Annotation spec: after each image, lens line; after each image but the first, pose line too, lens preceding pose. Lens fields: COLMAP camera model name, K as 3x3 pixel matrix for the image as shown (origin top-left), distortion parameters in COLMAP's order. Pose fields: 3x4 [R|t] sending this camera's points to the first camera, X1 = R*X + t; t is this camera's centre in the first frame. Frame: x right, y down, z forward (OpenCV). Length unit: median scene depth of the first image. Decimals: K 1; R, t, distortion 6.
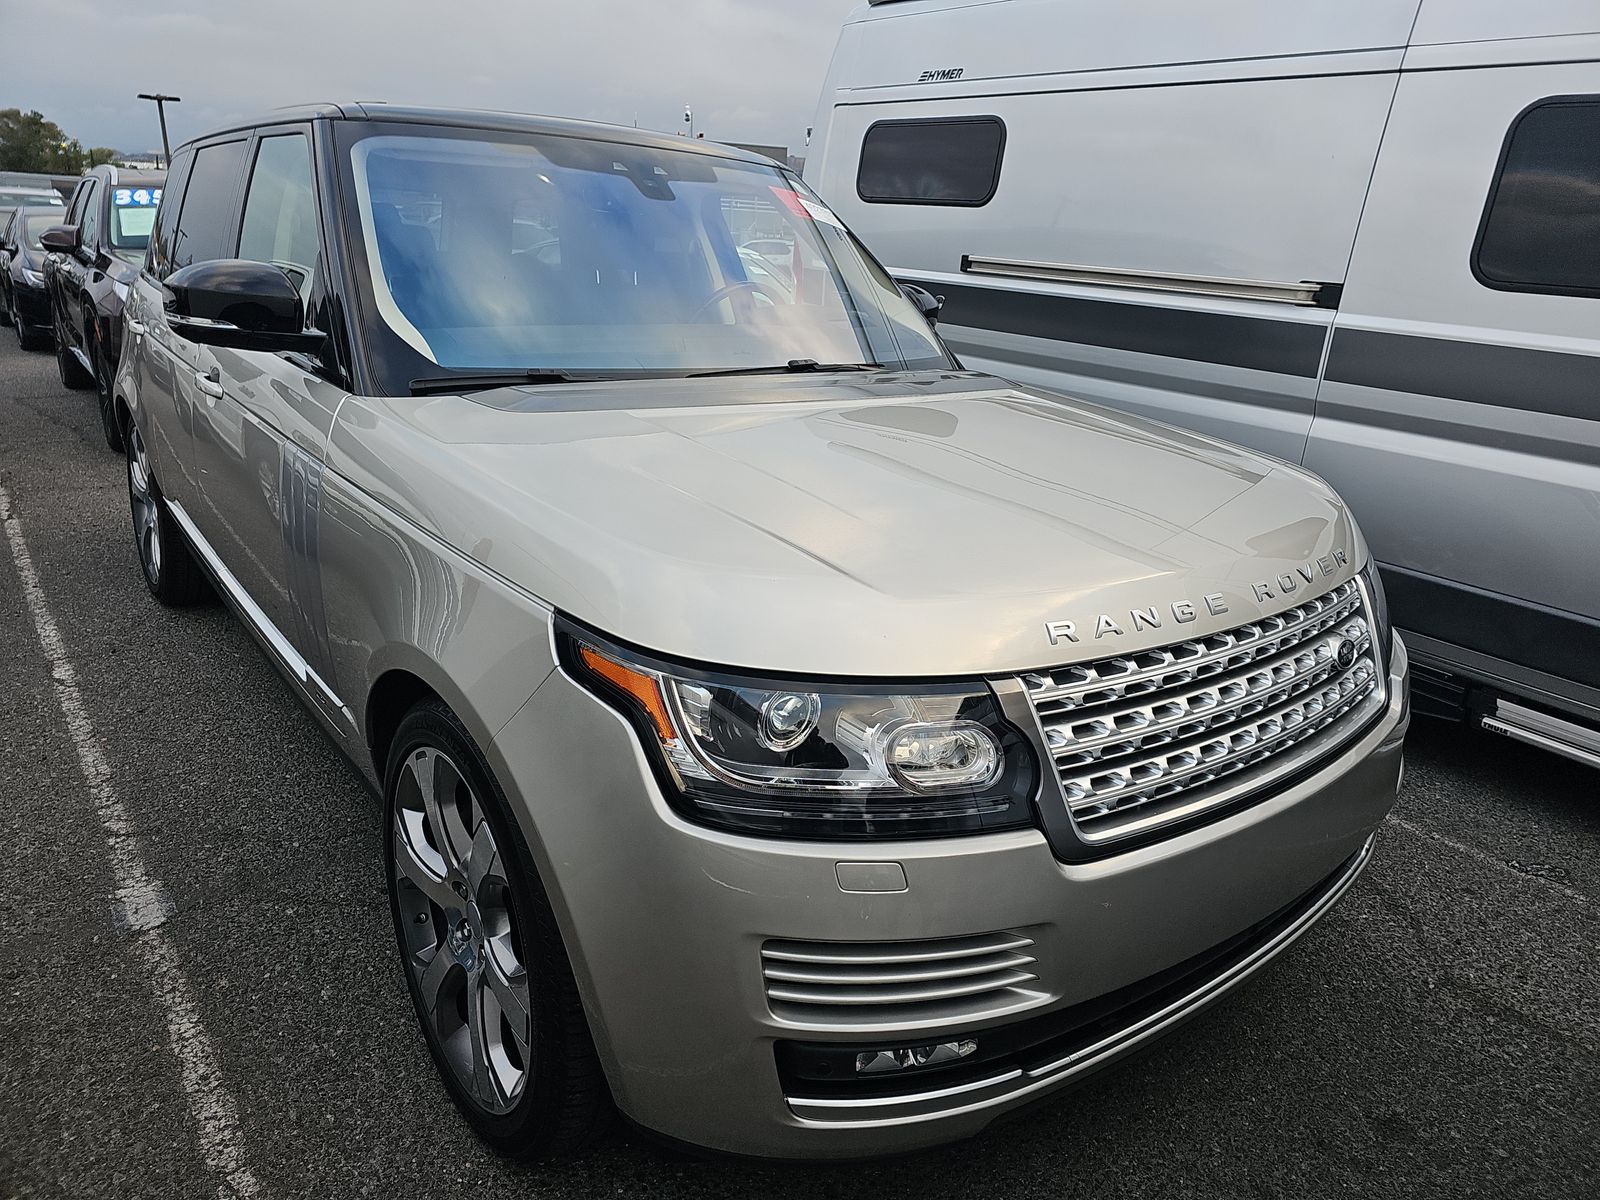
lens RADIAL K [[1075.1, 0, 795.8], [0, 1075.1, 589.9], [0, 0, 1]] dist [0.021920, -0.005241]
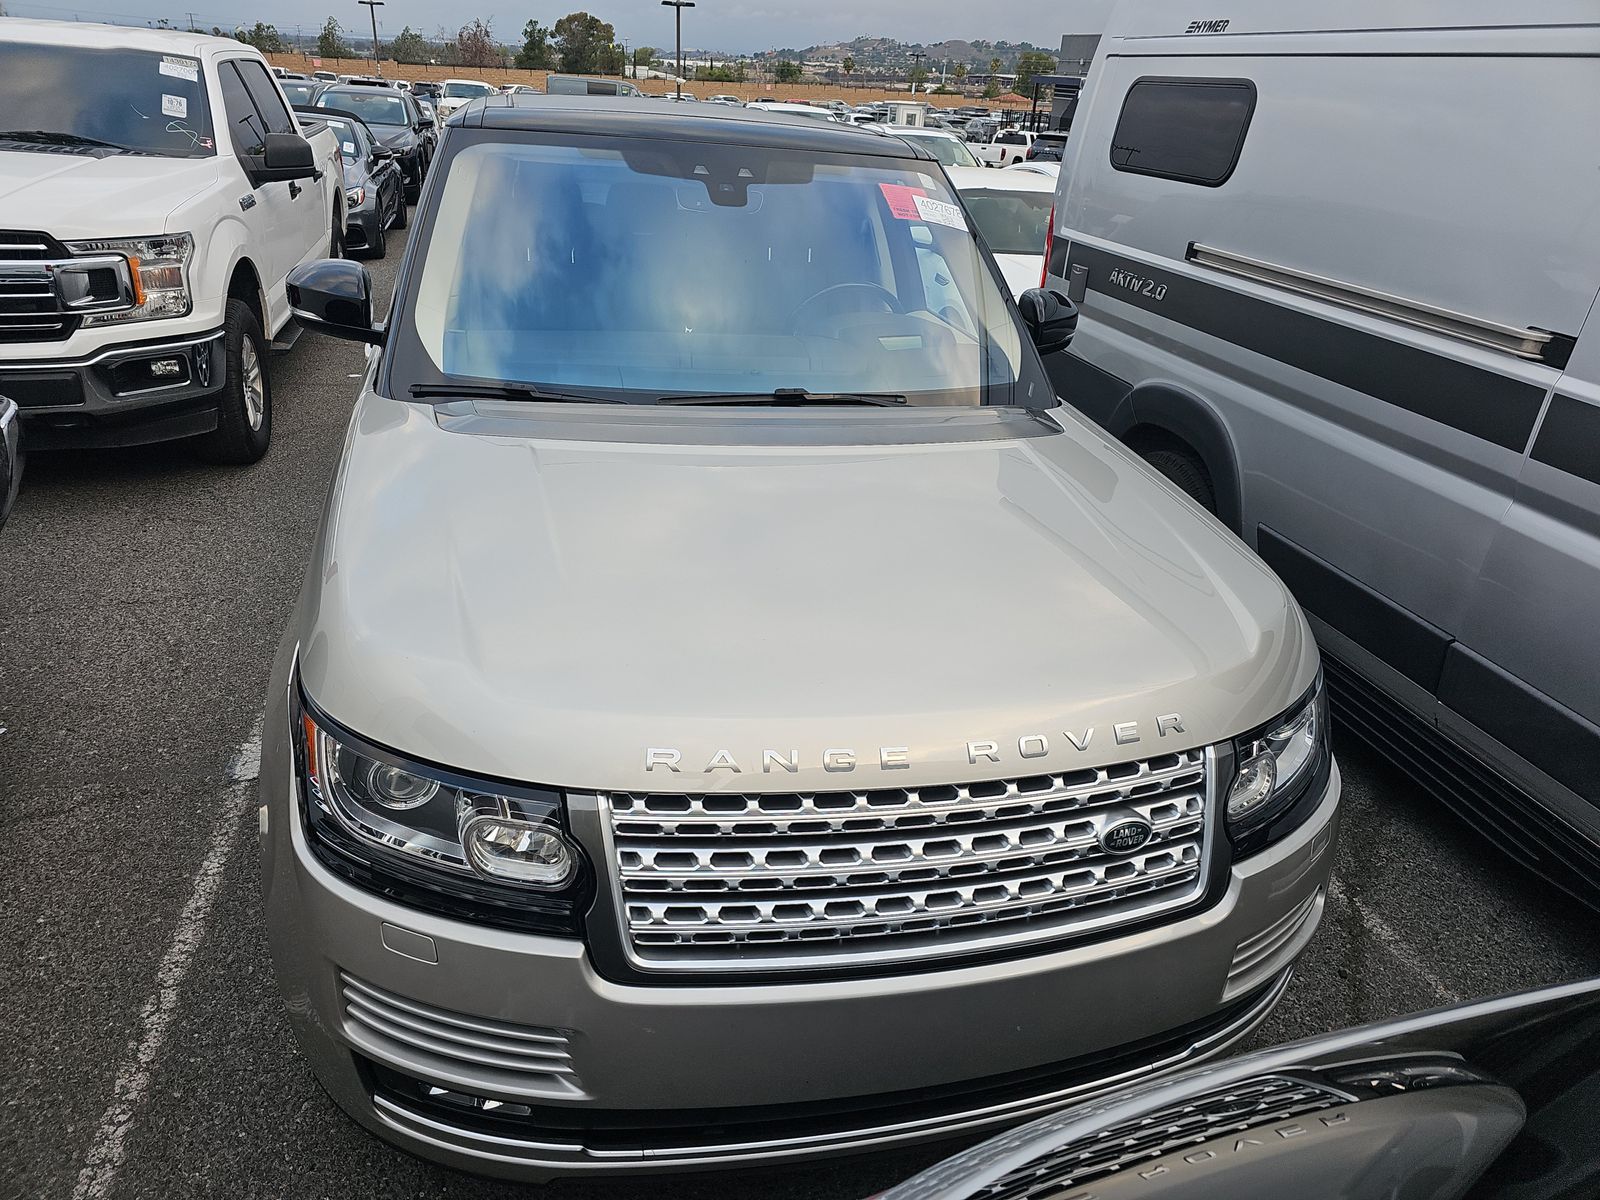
lens RADIAL K [[1070.9, 0, 800.0], [0, 1070.9, 600.0], [0, 0, 1]] dist [0.019625, -0.002099]
pose [[0.907241, 0.185453, -0.377519, 0.434754], [-0.147162, 0.980777, 0.128143, -0.155119], [0.394026, -0.060700, 0.917093, 0.089373]]
